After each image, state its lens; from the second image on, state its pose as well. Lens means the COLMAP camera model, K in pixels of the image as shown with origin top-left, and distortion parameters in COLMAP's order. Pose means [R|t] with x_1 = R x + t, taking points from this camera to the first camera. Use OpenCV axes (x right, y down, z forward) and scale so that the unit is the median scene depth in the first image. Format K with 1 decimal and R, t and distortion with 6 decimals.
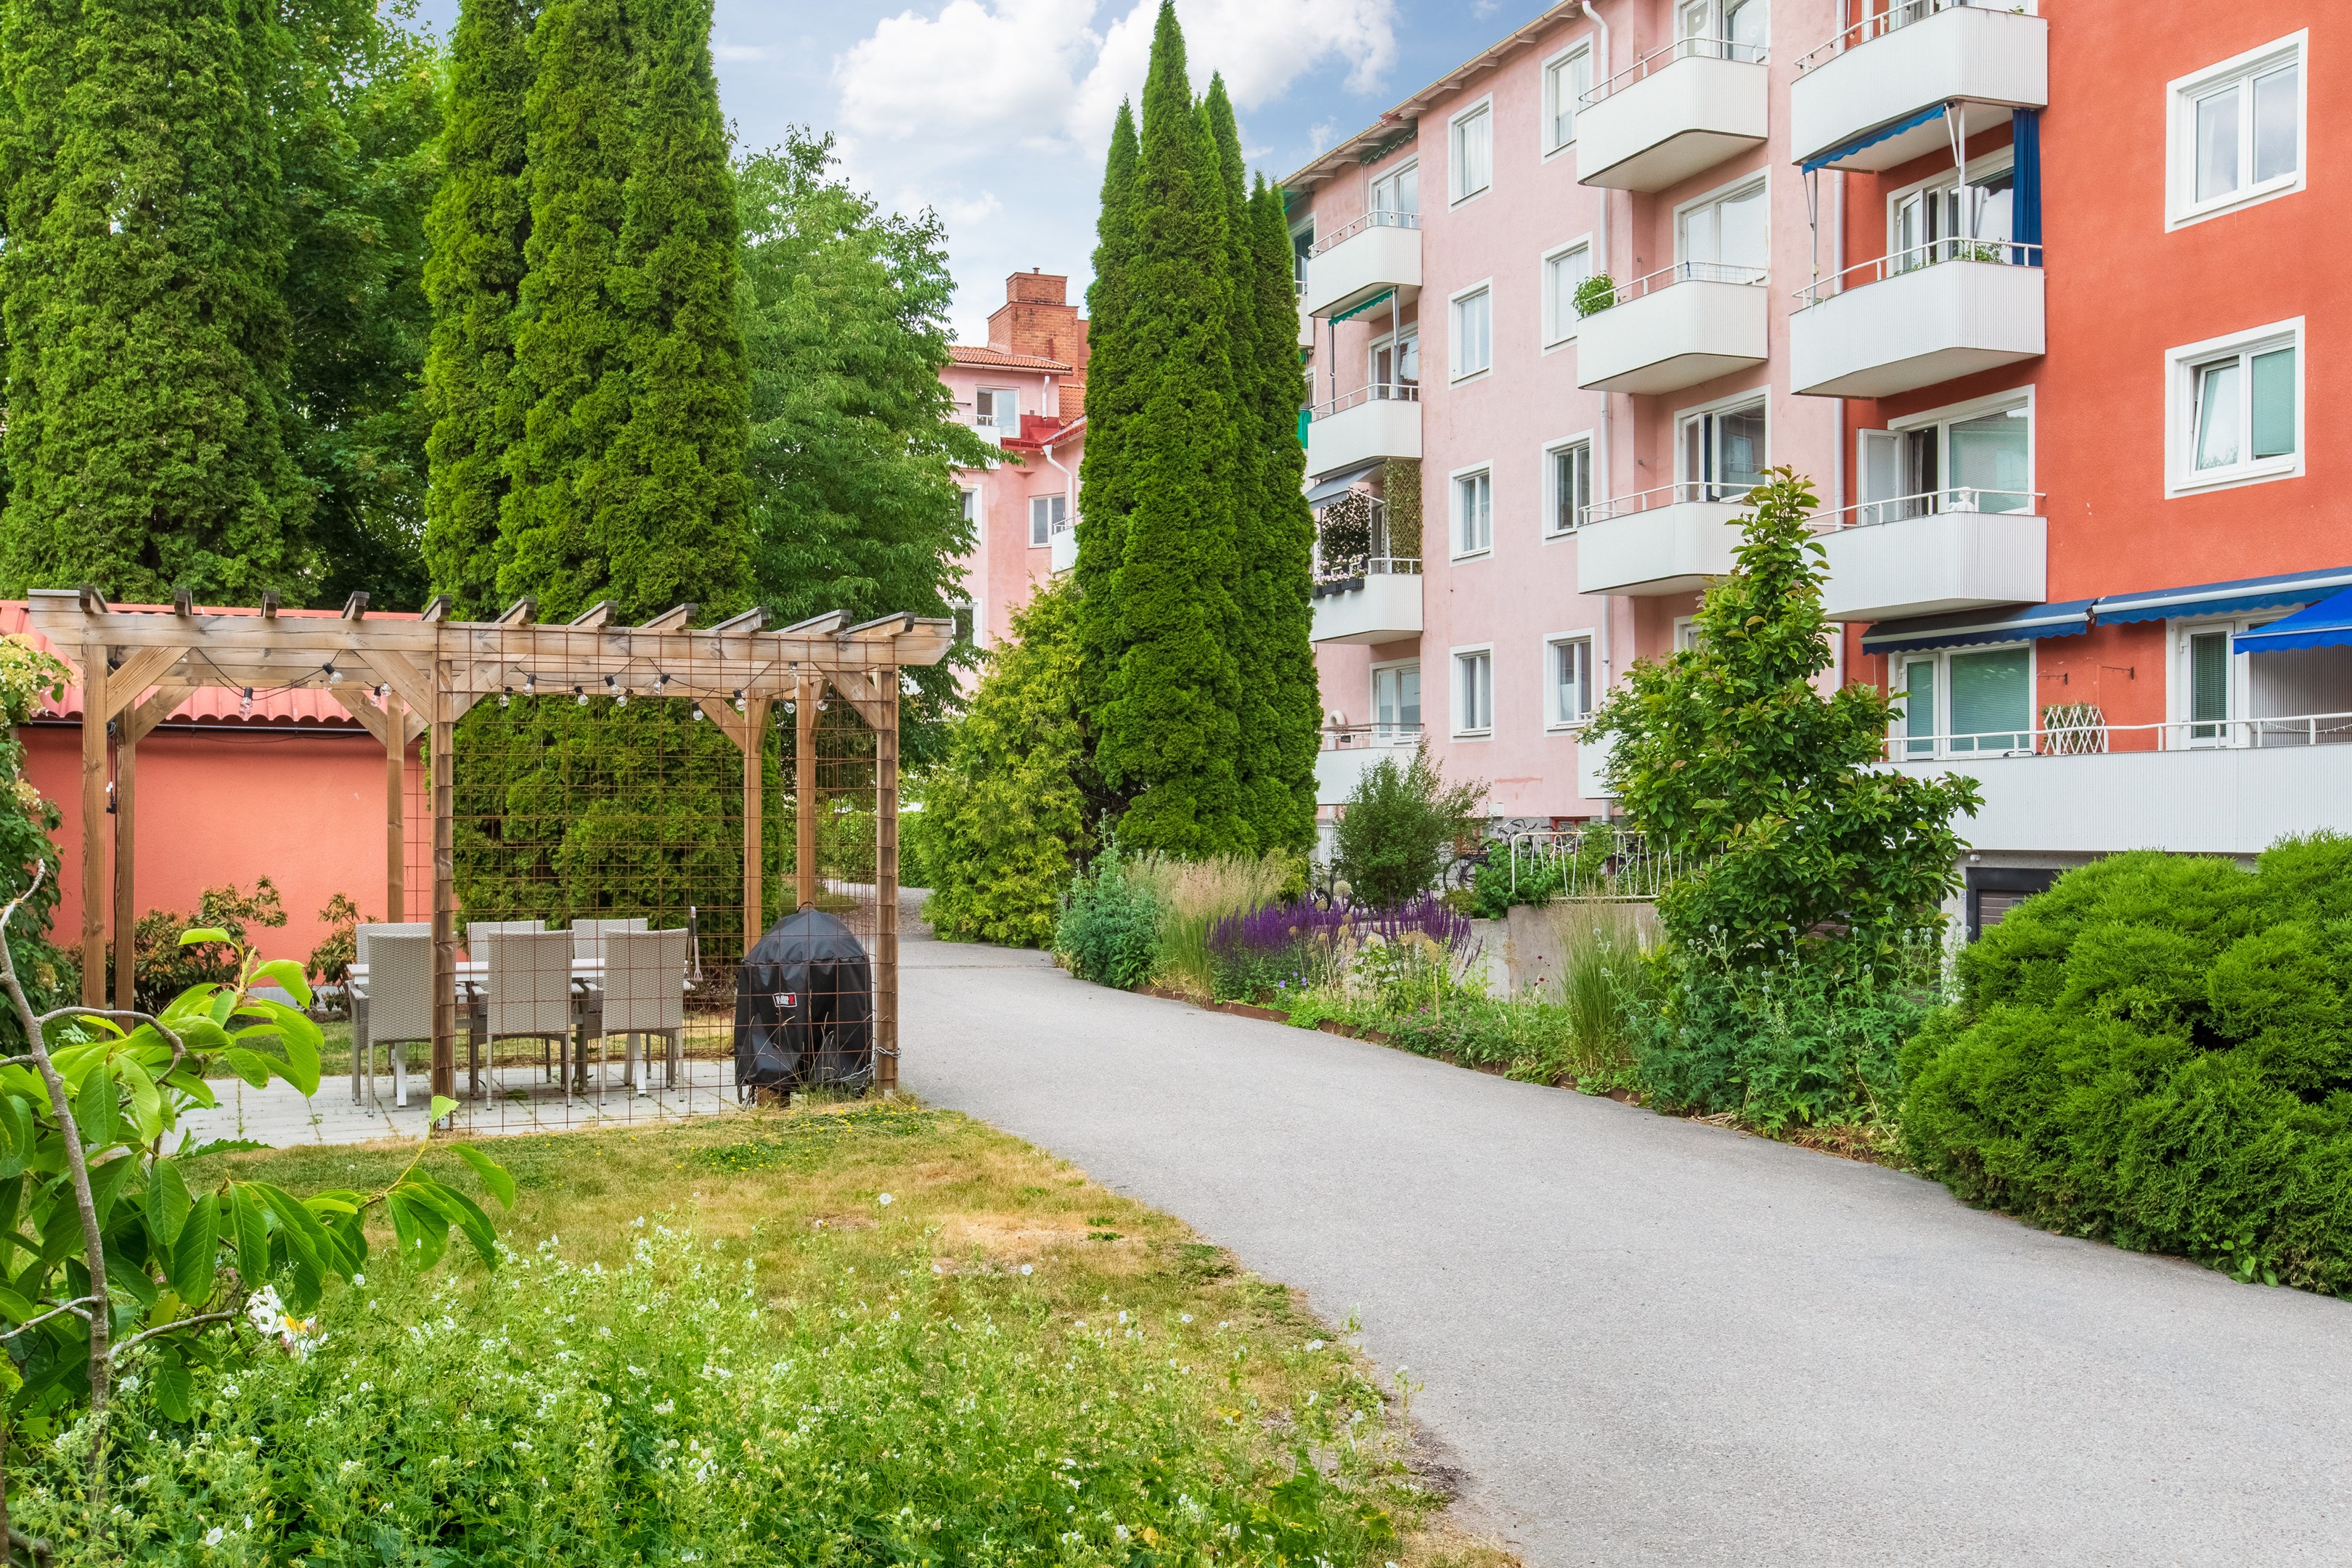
lens RADIAL K [[2540.1, 0, 1053.0], [0, 2540.1, 861.3], [0, 0, 1]] dist [-0.001789, -0.003242]
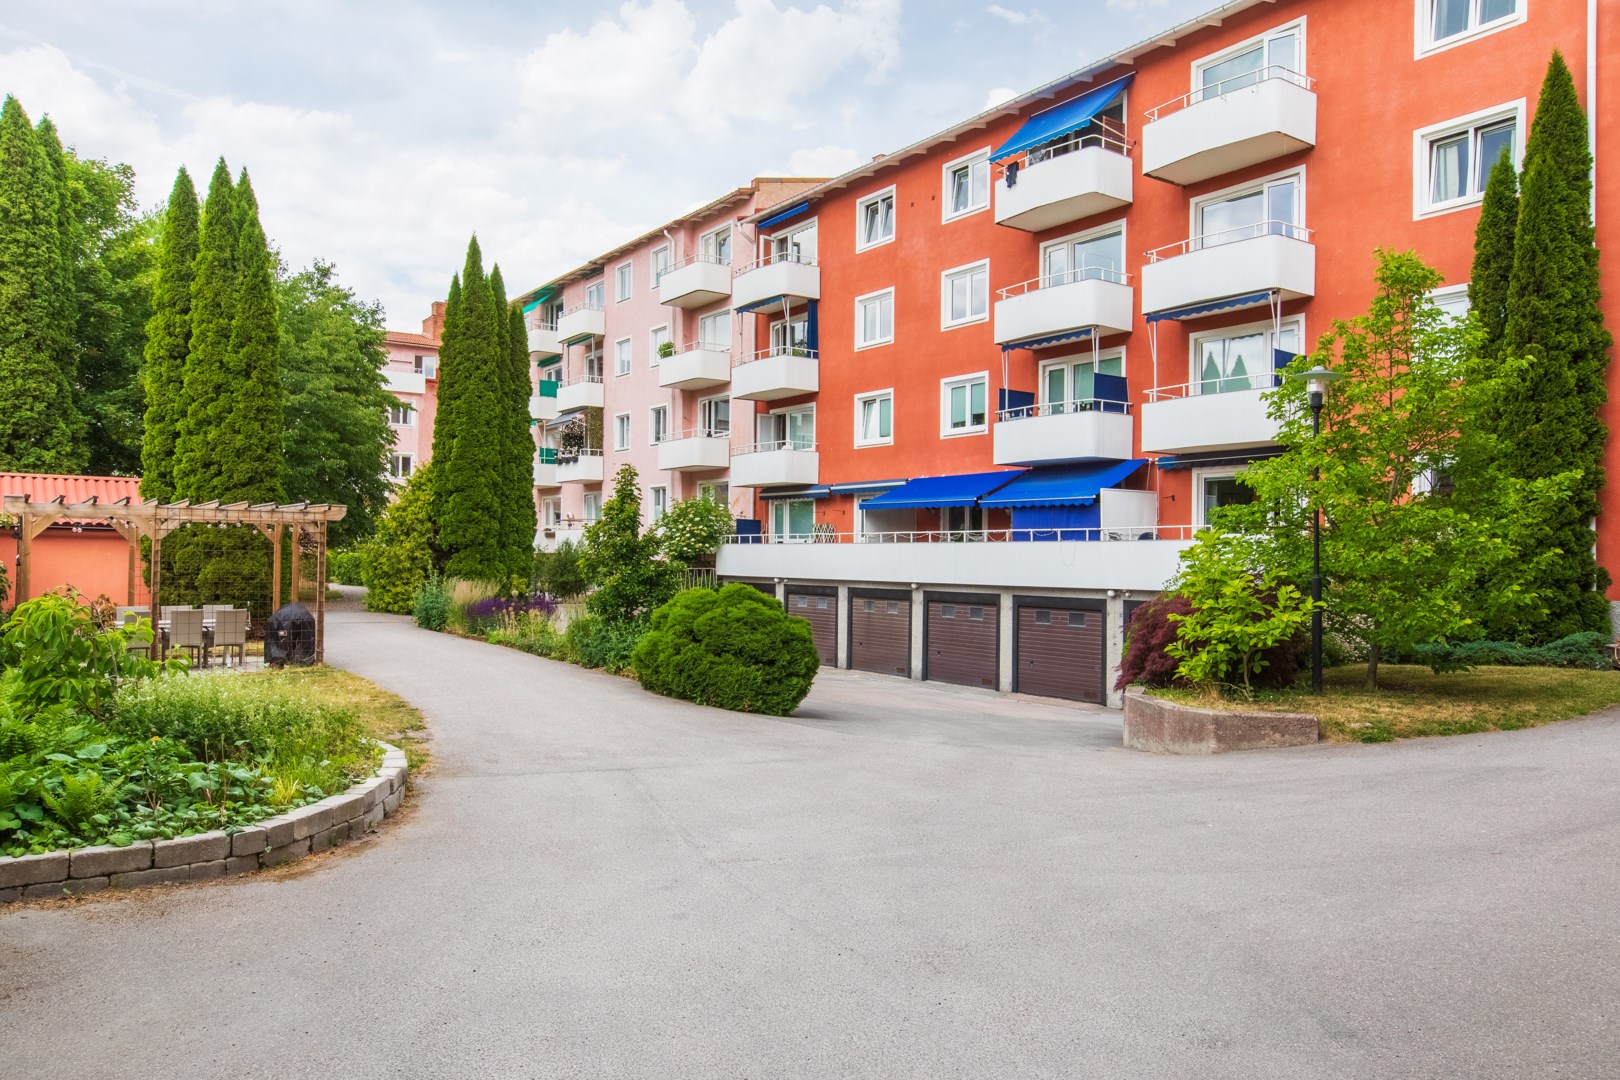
lens RADIAL K [[1171.8, 0, 810.0], [0, 1171.8, 540.0], [0, 0, 1]] dist [-0.000510, -0.009549]
pose [[0.957728, 0.017154, 0.287162, 0.042741], [-0.008735, 0.999494, -0.030575, -0.008307], [-0.287542, 0.026774, 0.957394, -0.231265]]
